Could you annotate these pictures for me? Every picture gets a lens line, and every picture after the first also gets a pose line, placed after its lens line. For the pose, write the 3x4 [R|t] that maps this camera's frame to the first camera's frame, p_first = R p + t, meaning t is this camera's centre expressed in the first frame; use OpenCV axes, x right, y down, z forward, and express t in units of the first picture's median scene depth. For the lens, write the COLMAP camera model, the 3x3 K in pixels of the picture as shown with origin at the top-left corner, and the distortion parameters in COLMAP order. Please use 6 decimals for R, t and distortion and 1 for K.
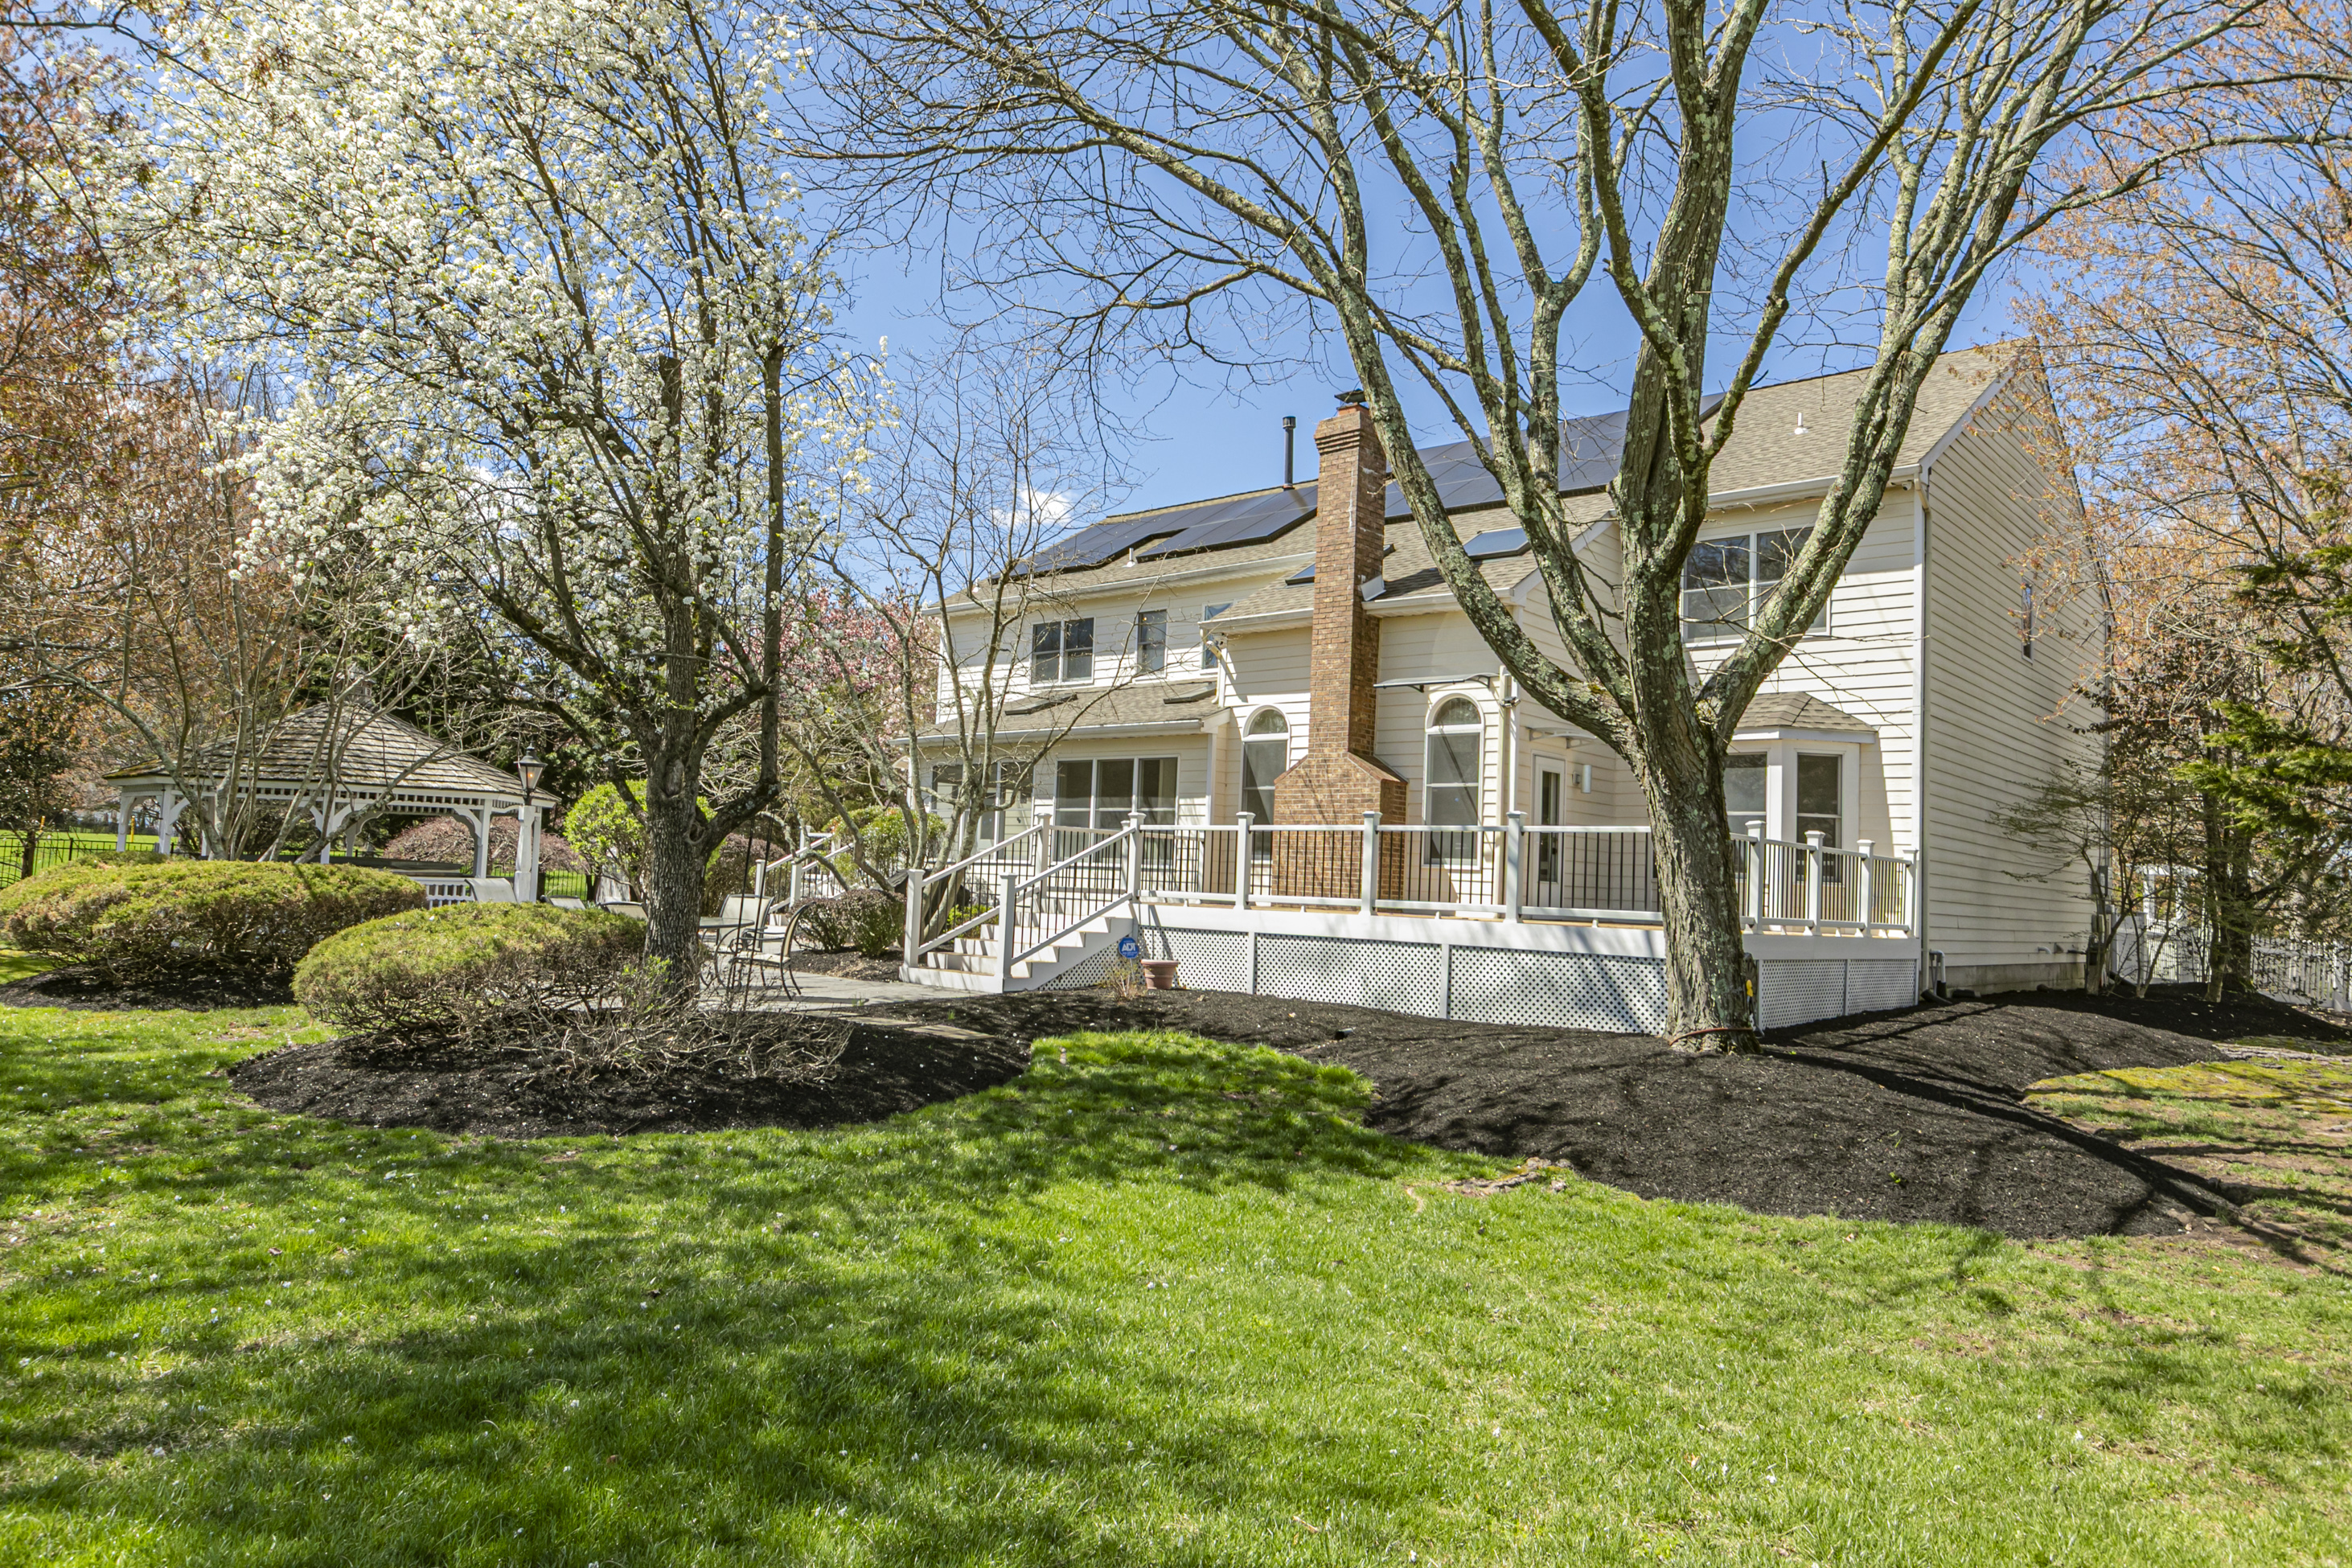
lens RADIAL K [[1529.5, 0, 1171.2], [0, 1529.5, 773.9], [0, 0, 1]] dist [0.002836, 0.000816]
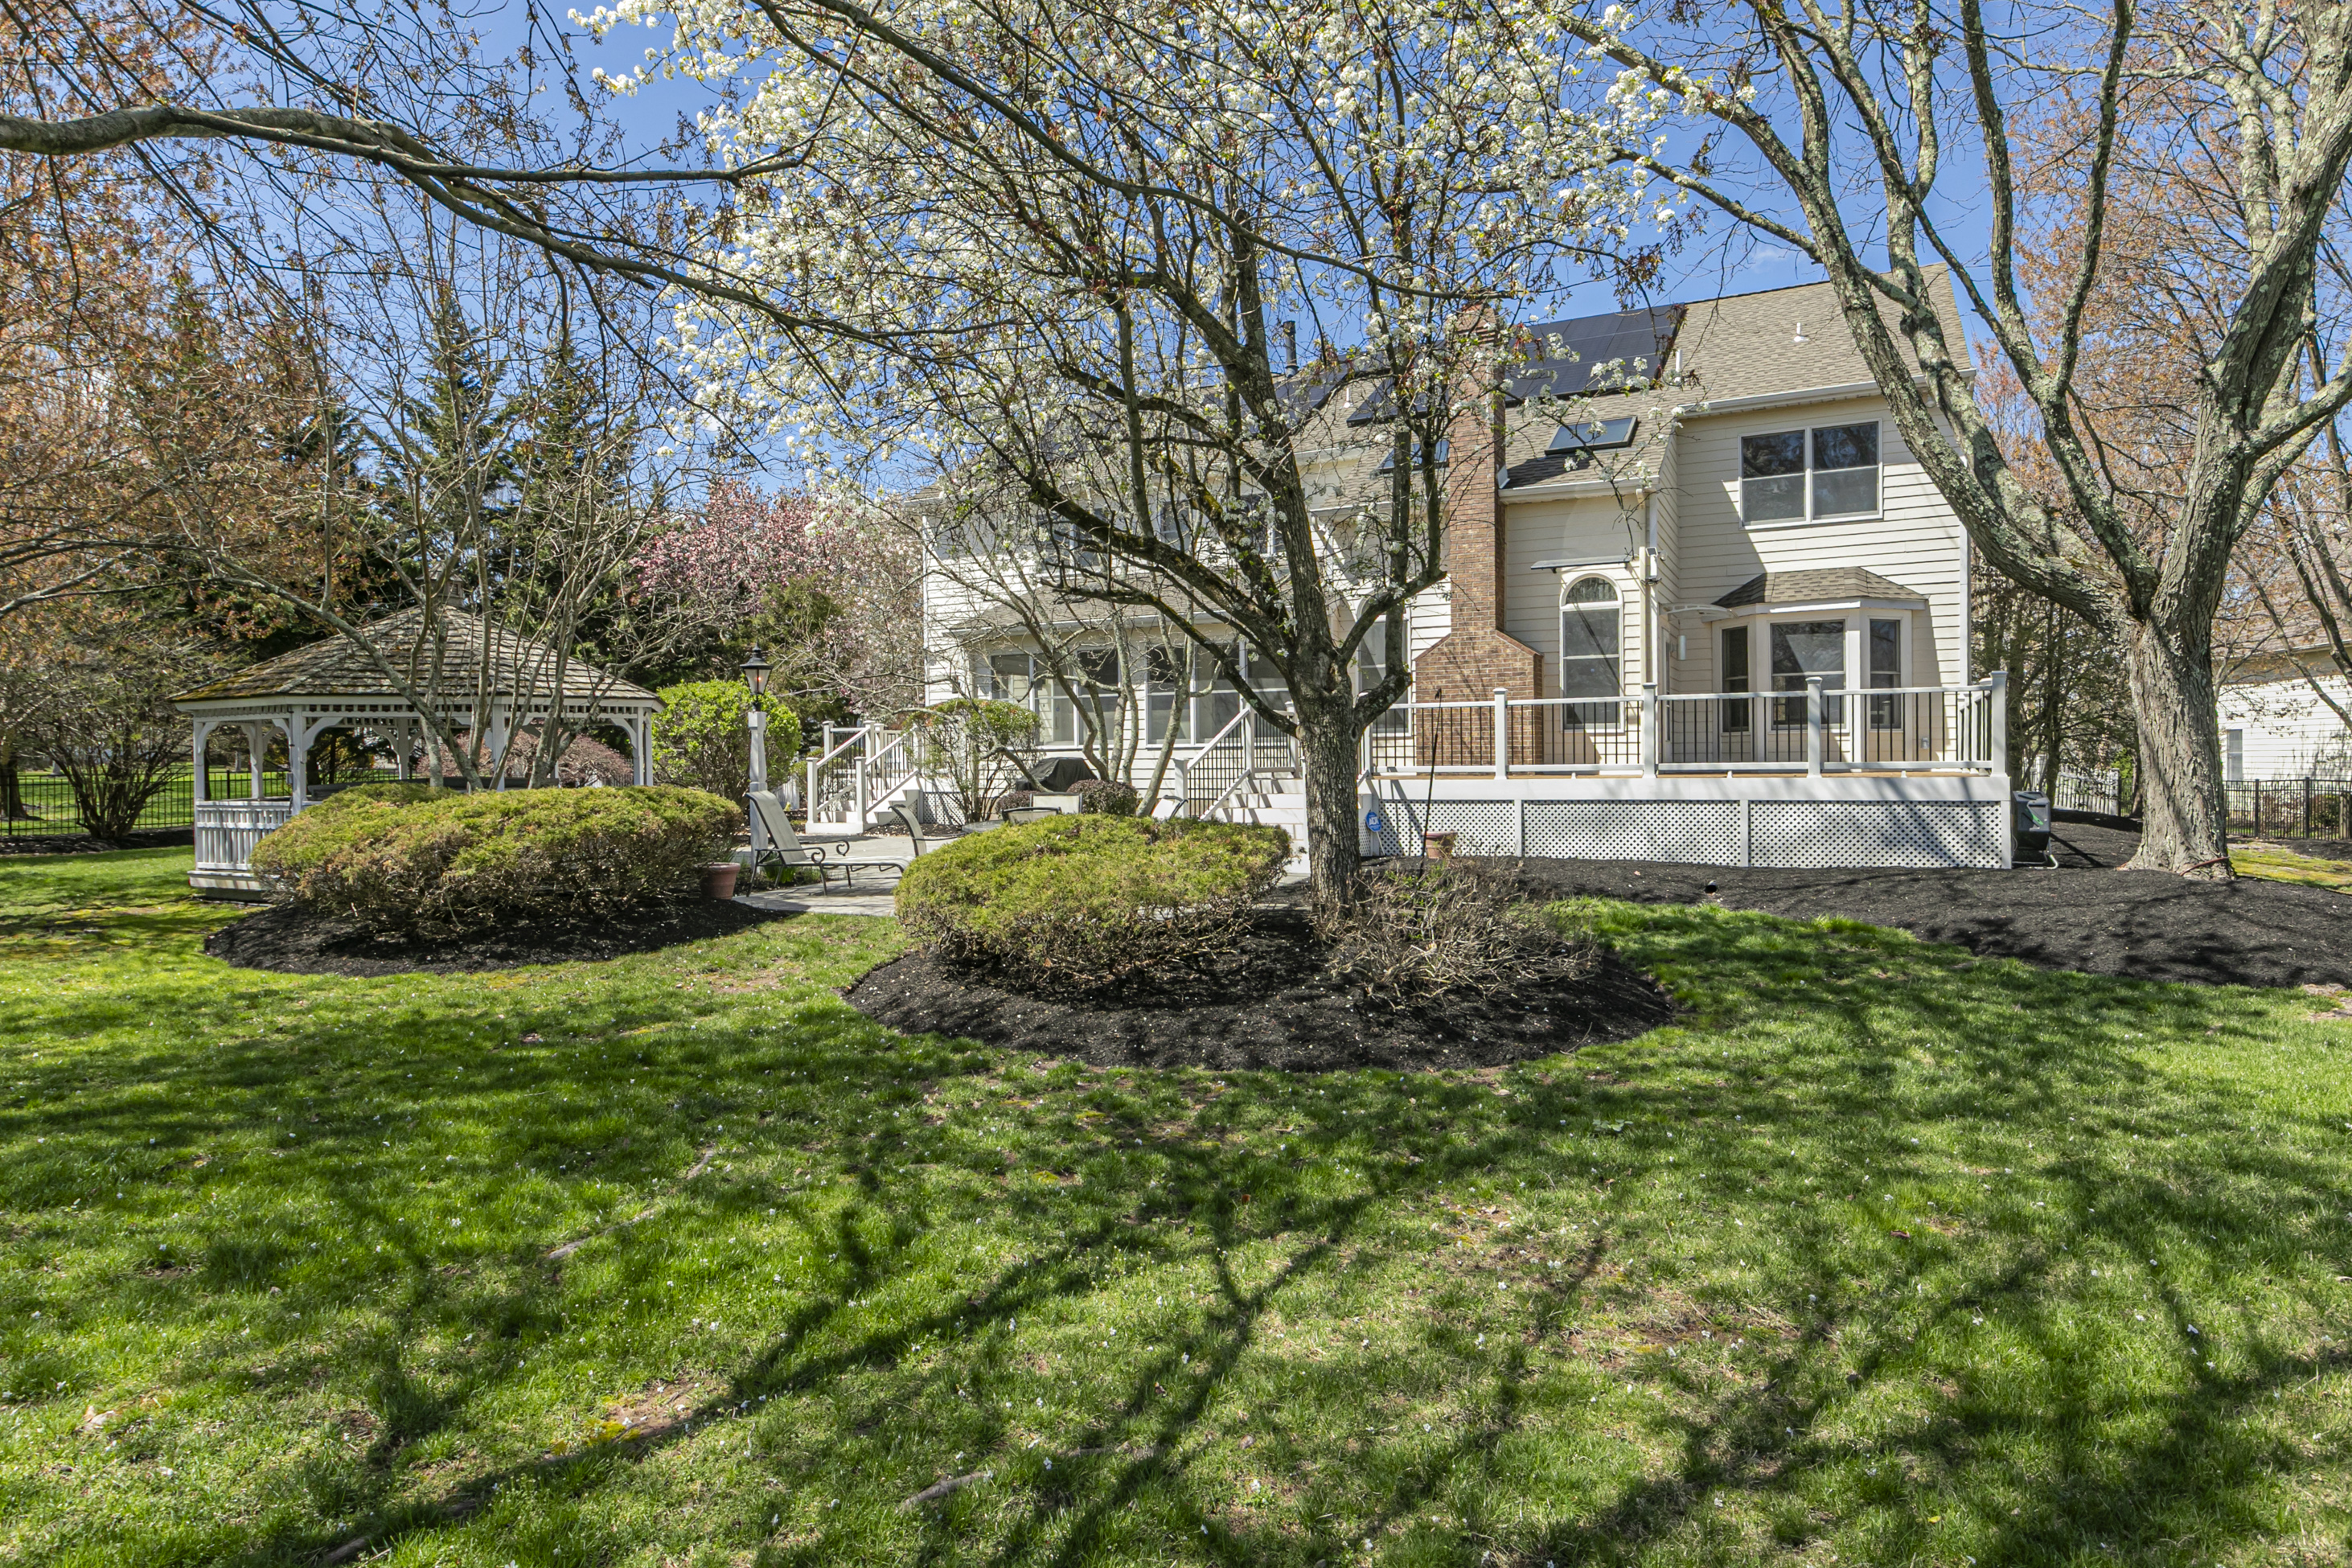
lens RADIAL K [[1364.4, 0, 1184.1], [0, 1364.4, 786.1], [0, 0, 1]] dist [-0.002995, -0.000300]
pose [[0.964616, -0.057267, 0.257366, -0.366106], [0.032236, 0.994420, 0.100447, -0.008620], [-0.261682, -0.088596, 0.961079, 0.122520]]
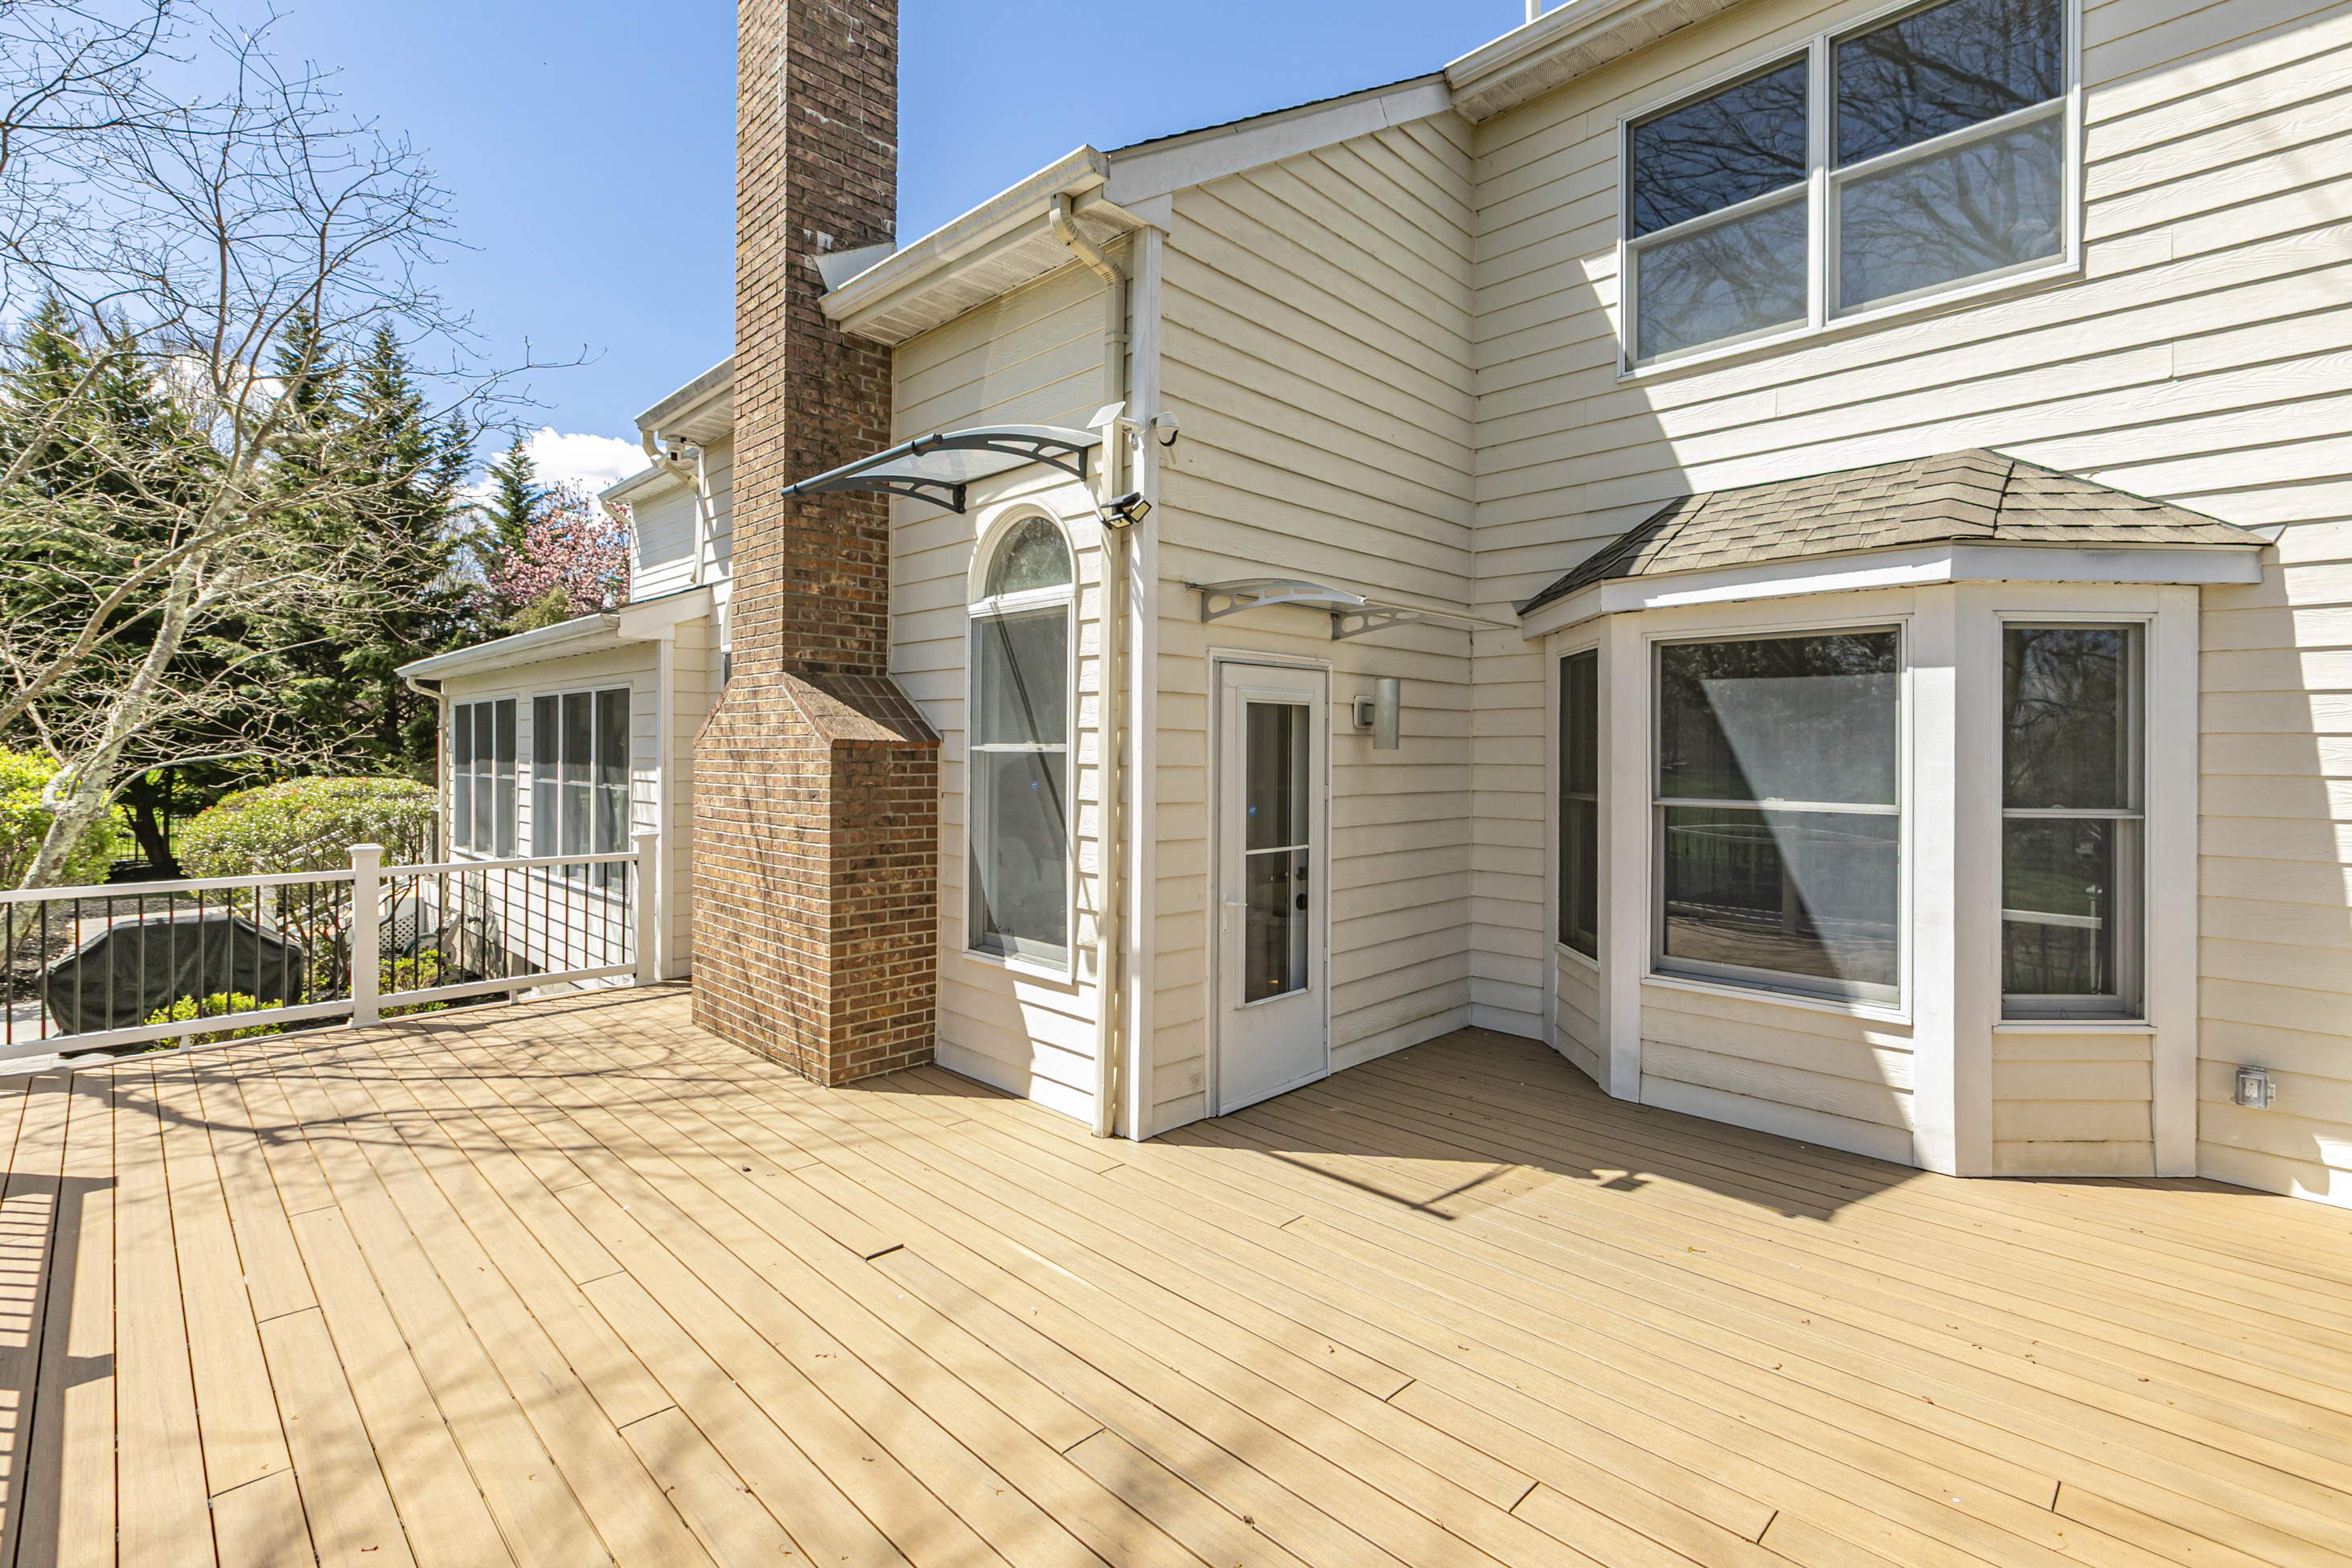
lens RADIAL K [[1076.5, 0, 1168.5], [0, 1076.5, 742.8], [0, 0, 1]] dist [-0.000364, -0.000226]
pose [[0.997617, -0.036347, -0.058638, 0.241246], [0.040528, 0.996597, 0.071779, -0.011969], [0.055830, -0.073985, 0.995695, 0.749432]]
